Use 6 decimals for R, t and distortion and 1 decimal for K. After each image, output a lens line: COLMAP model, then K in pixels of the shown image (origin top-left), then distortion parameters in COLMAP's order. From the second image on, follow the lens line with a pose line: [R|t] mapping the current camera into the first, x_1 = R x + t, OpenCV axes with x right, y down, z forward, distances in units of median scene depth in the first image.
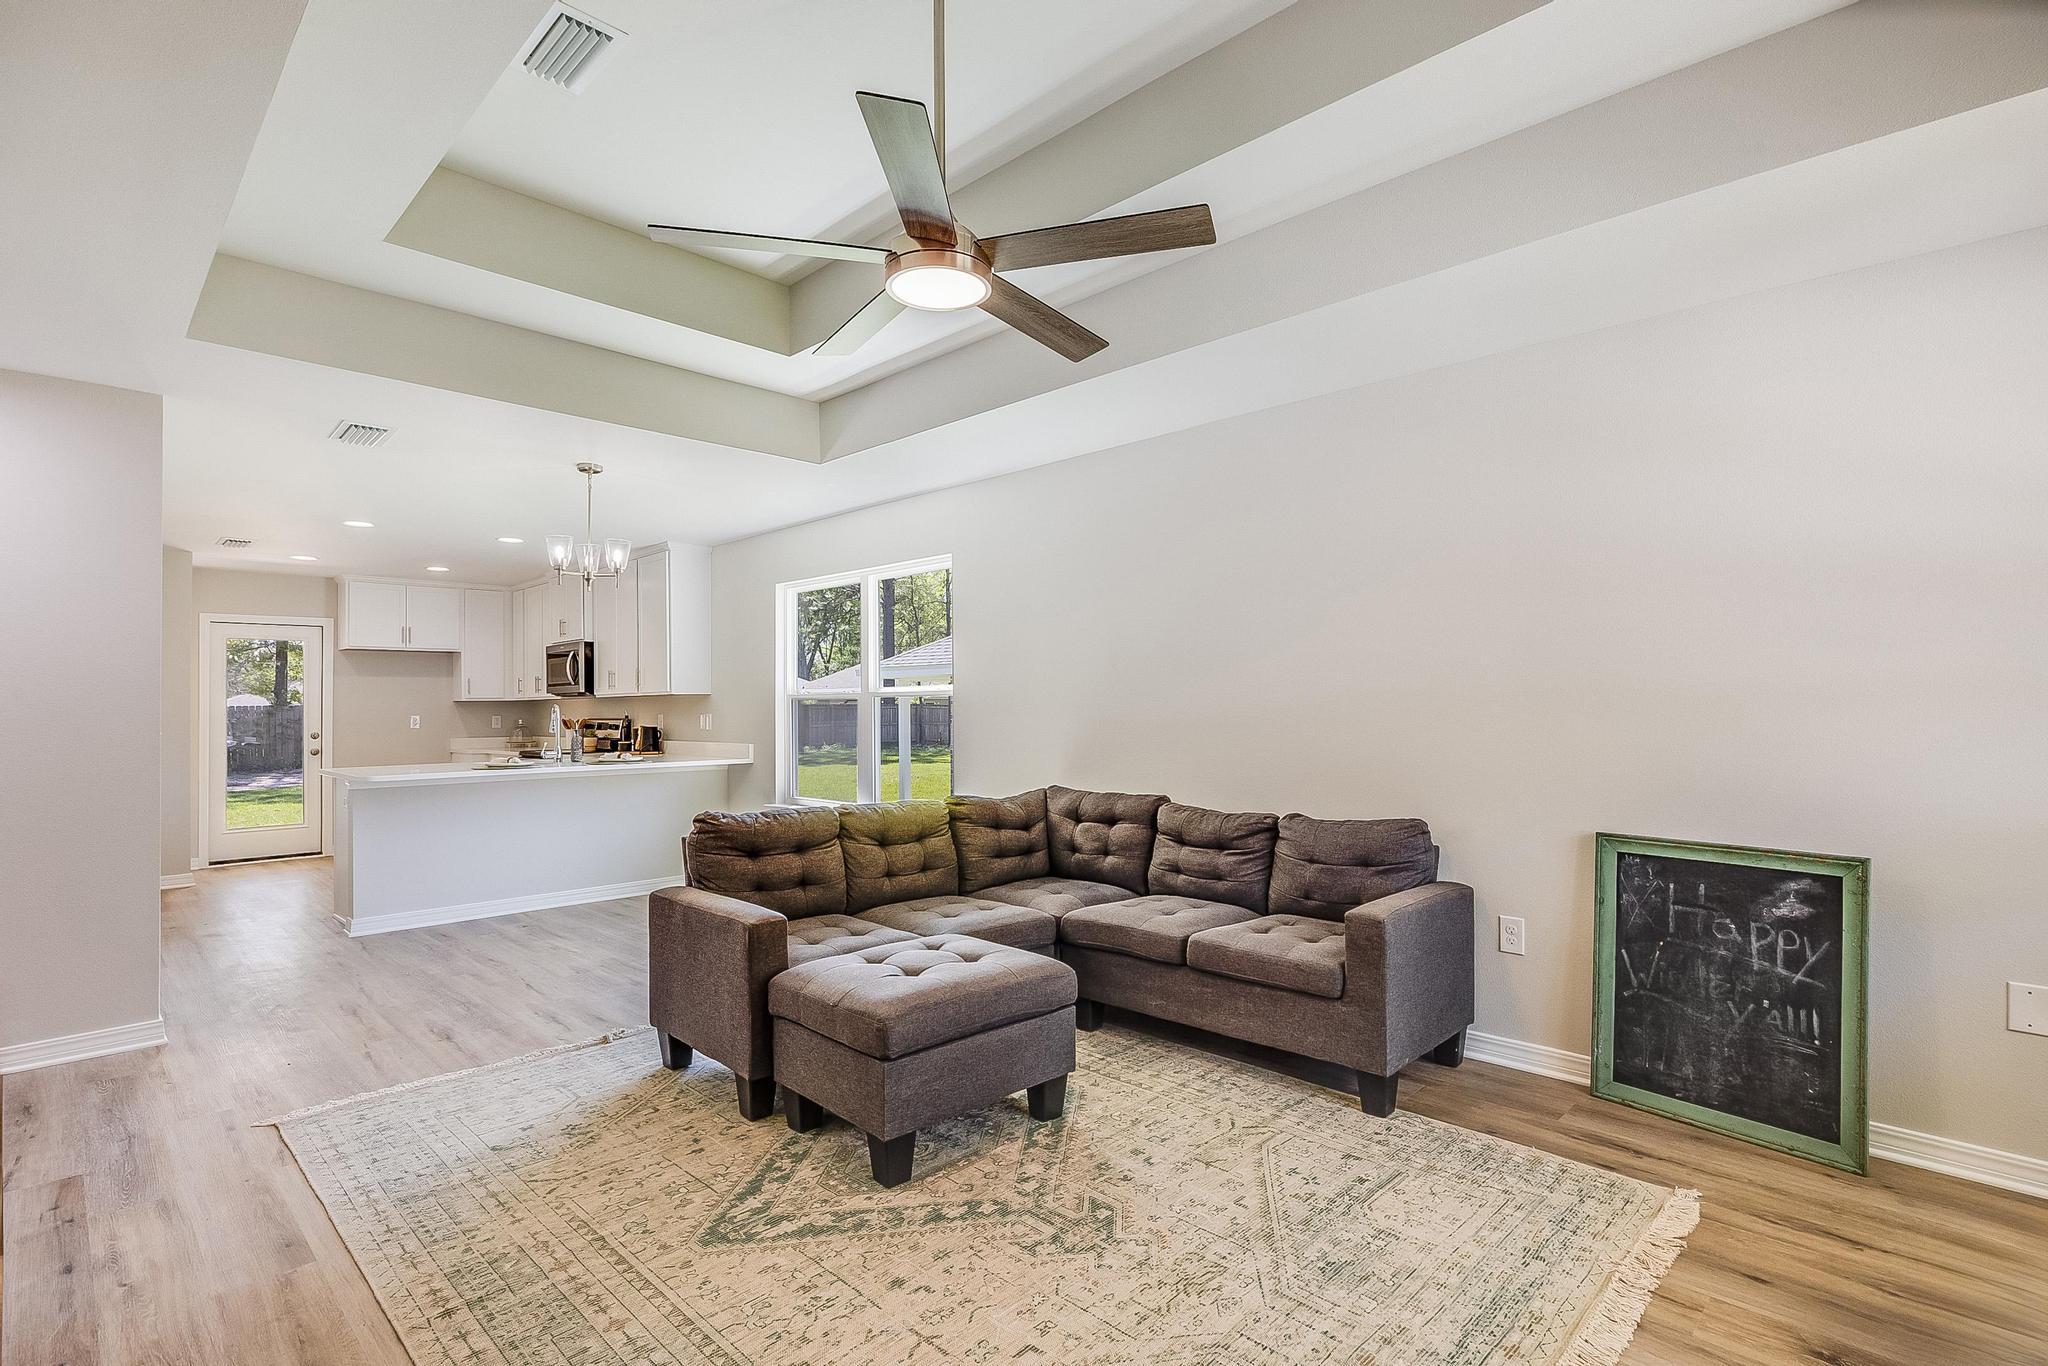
lens RADIAL K [[968.5, 0, 1022.3], [0, 968.5, 694.5], [0, 0, 1]] dist [-0.002008, -0.001023]
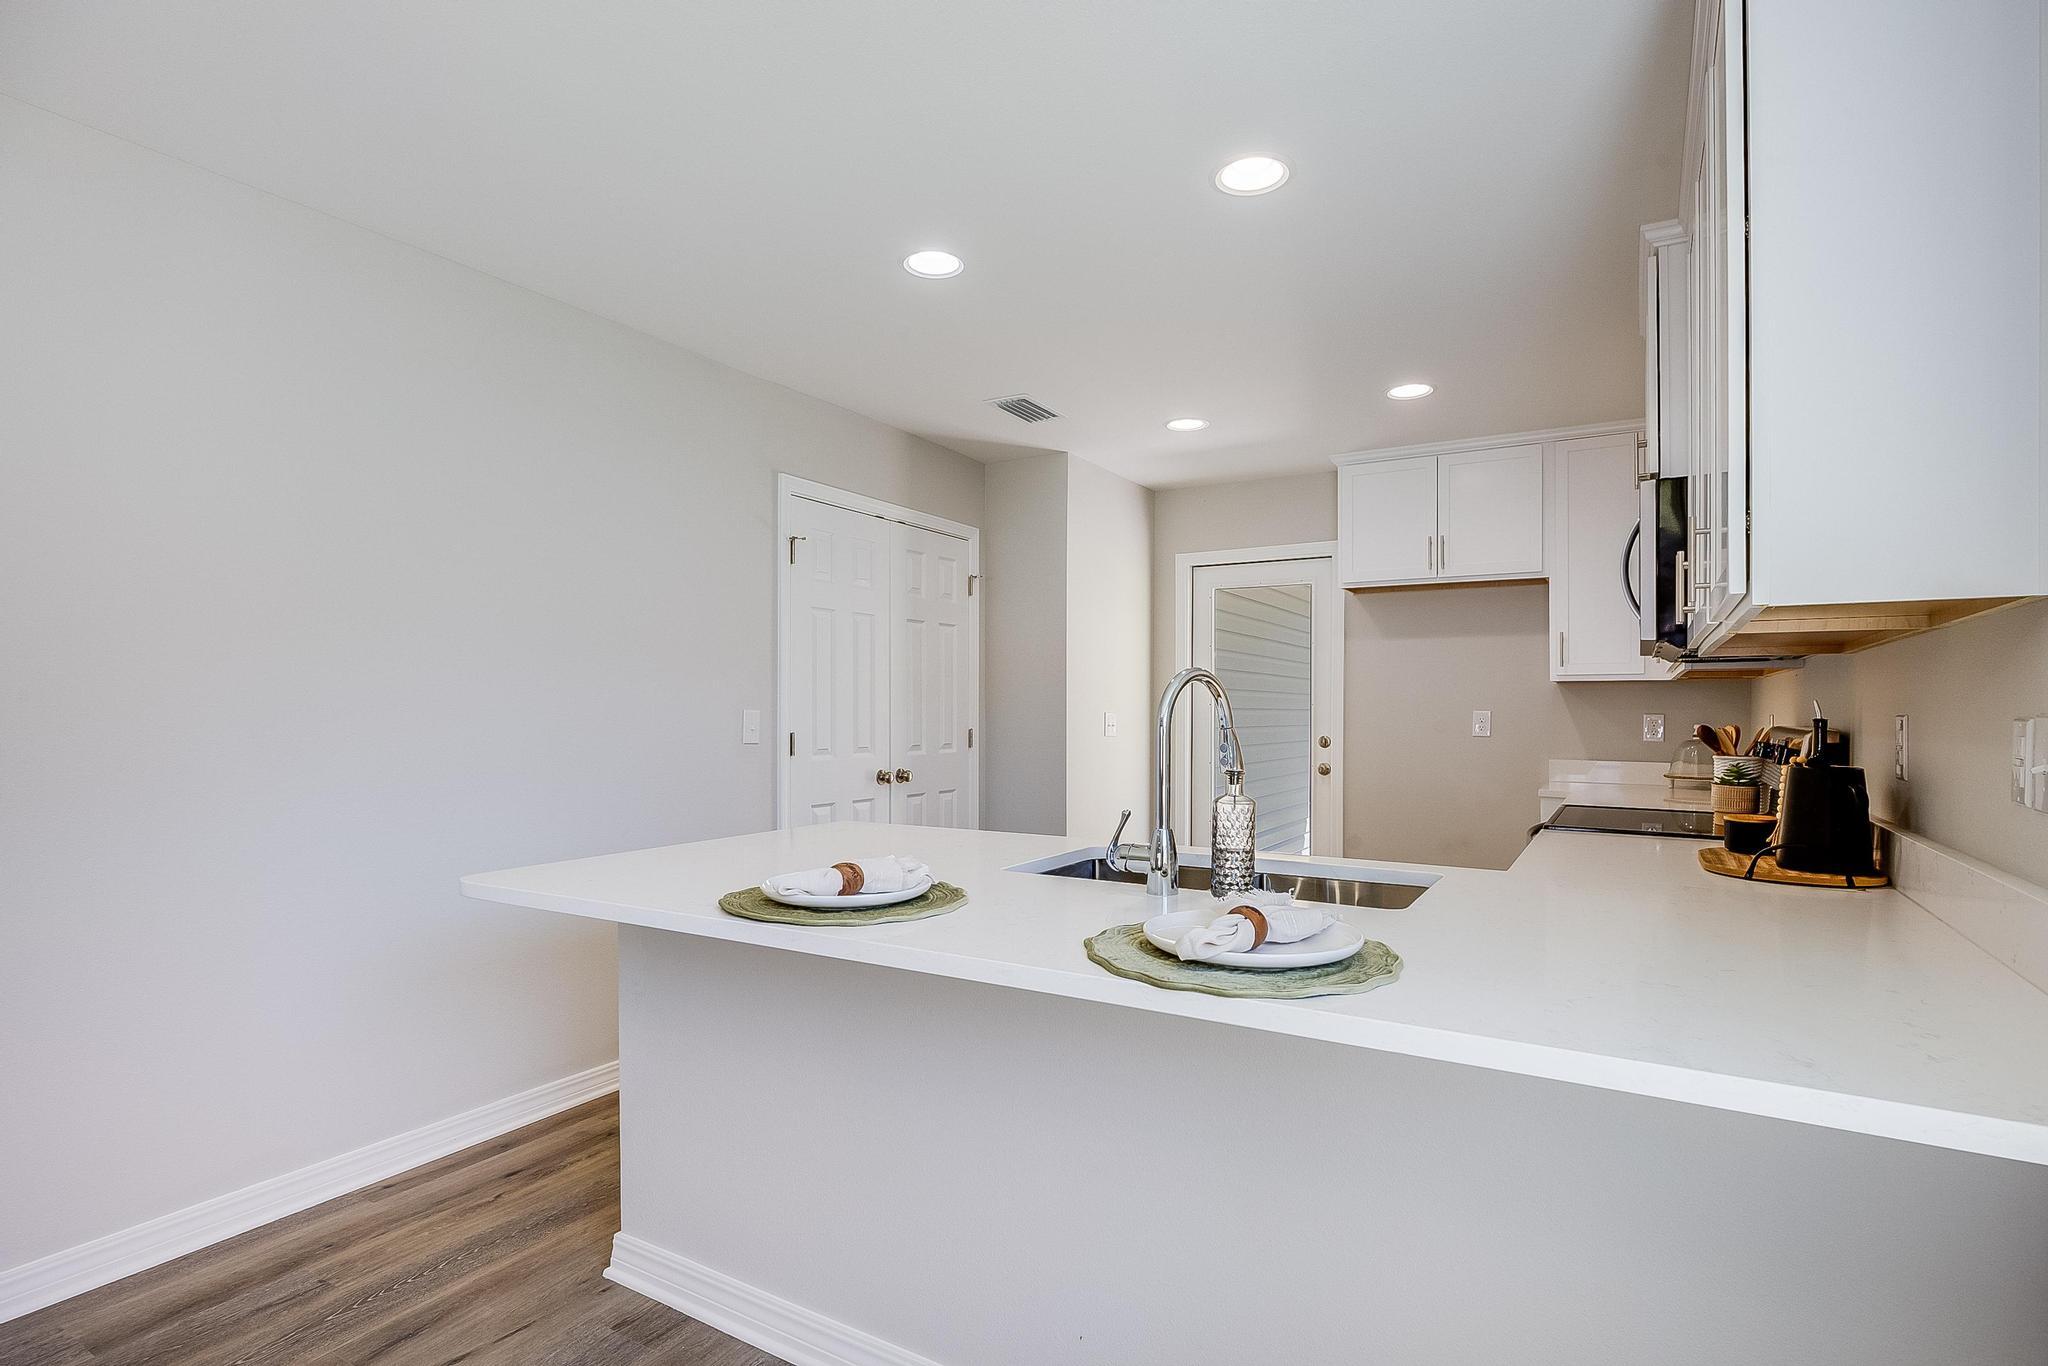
lens RADIAL K [[1024.1, 0, 1014.0], [0, 1024.1, 716.9], [0, 0, 1]] dist [0.001275, -0.001891]
pose [[0.229460, 0.013810, -0.973220, -0.509200], [0.011724, 0.999788, 0.016951, 0.040341], [0.973247, -0.015300, 0.229250, 2.072479]]
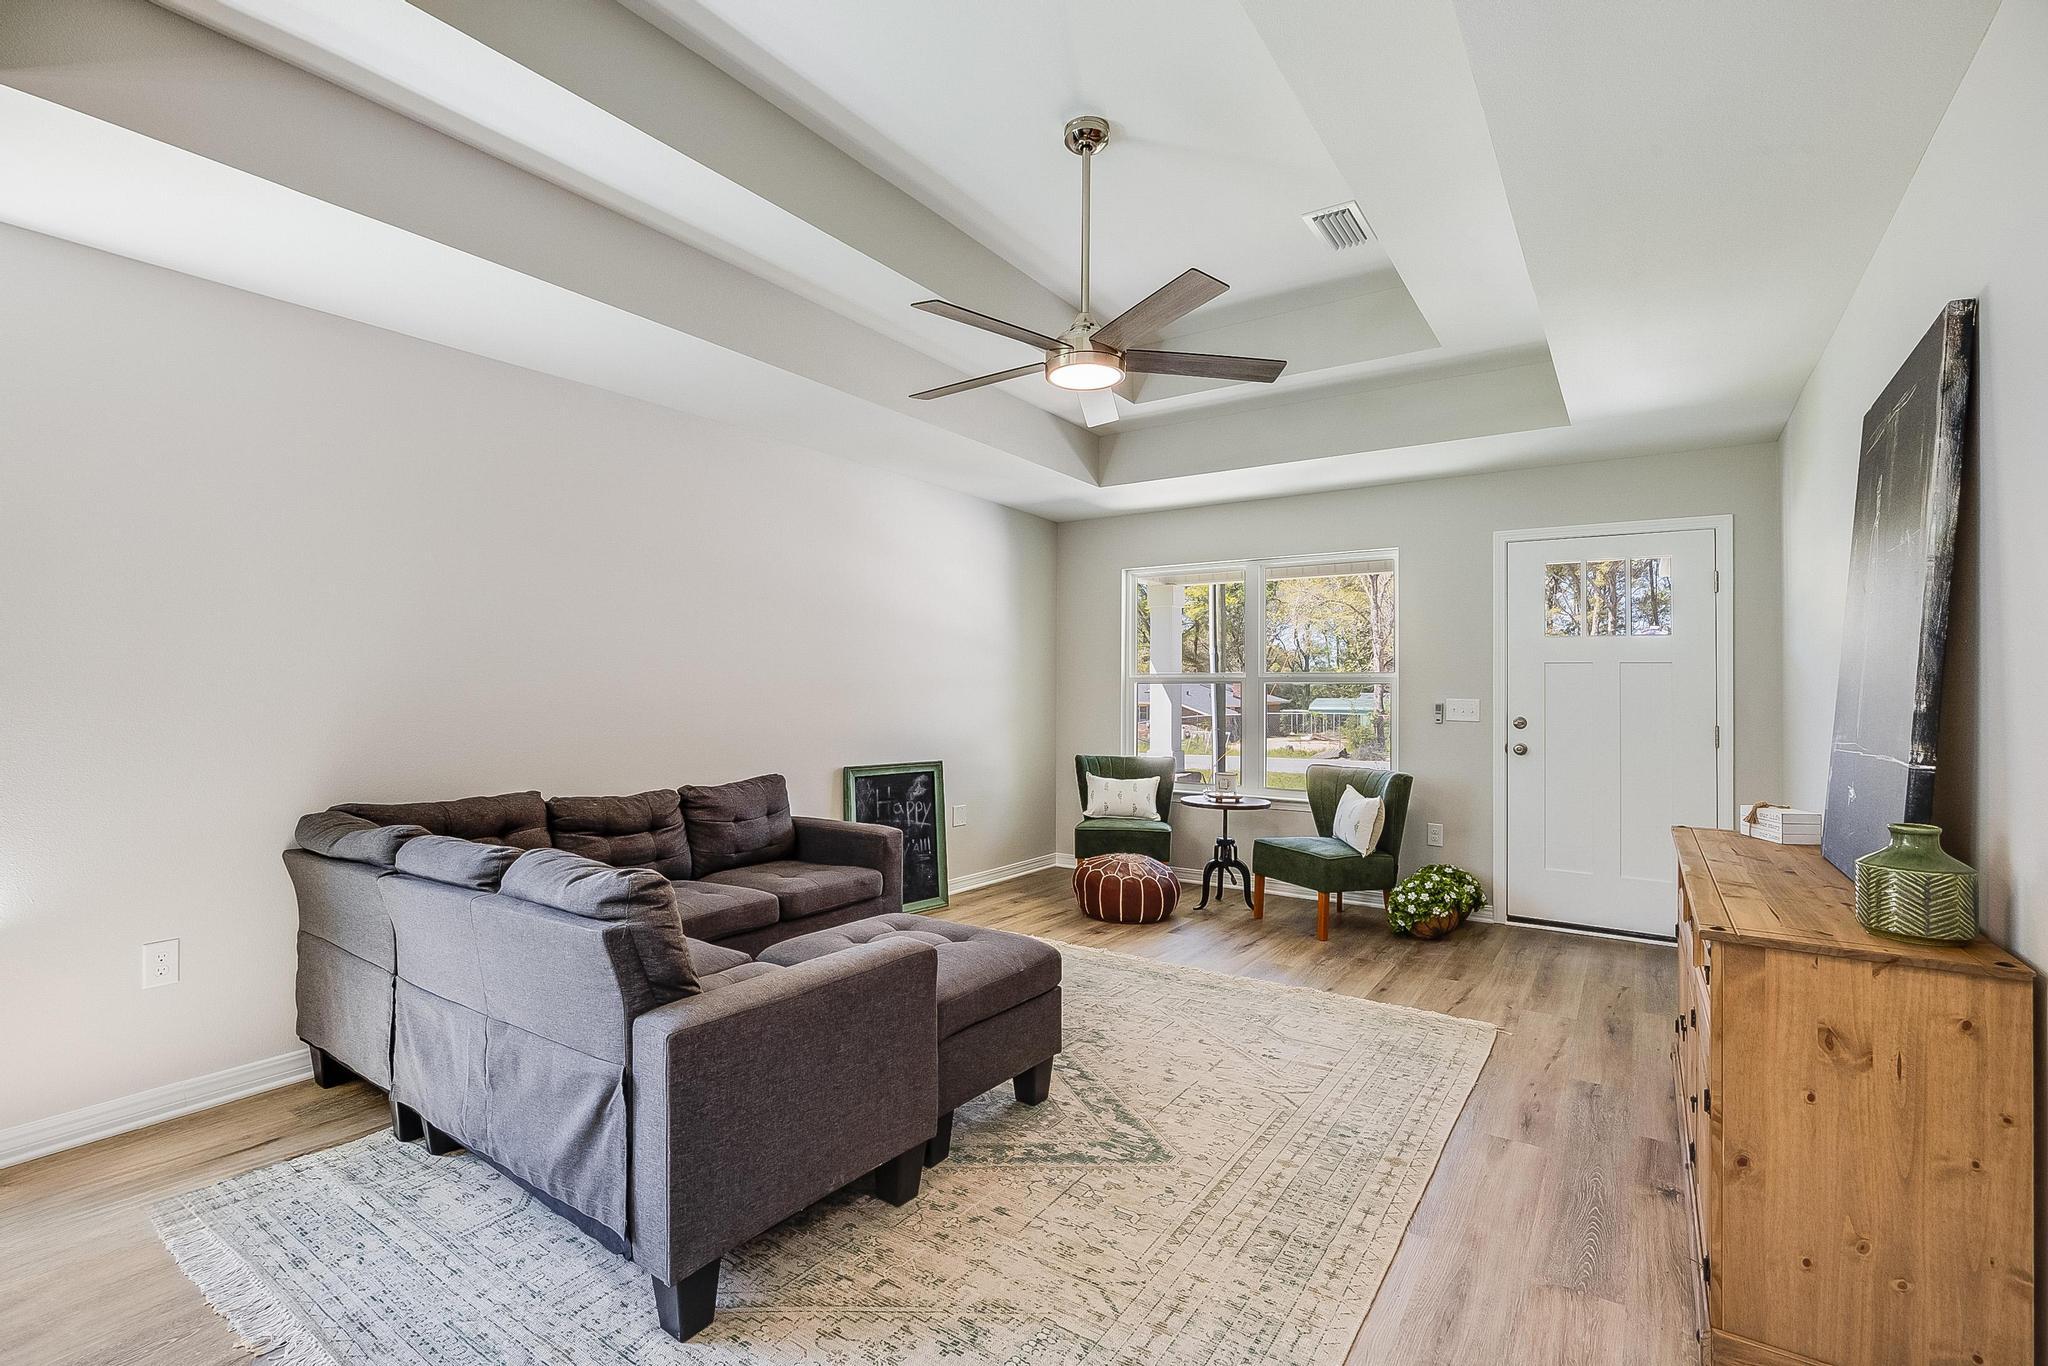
lens RADIAL K [[912.0, 0, 1013.3], [0, 912.0, 664.2], [0, 0, 1]] dist [-0.015054, 0.003408]
pose [[-0.165207, 0.035389, 0.985624, -1.110304], [-0.021960, 0.998976, -0.039550, 0.027235], [-0.986014, -0.028178, -0.164261, 1.111062]]
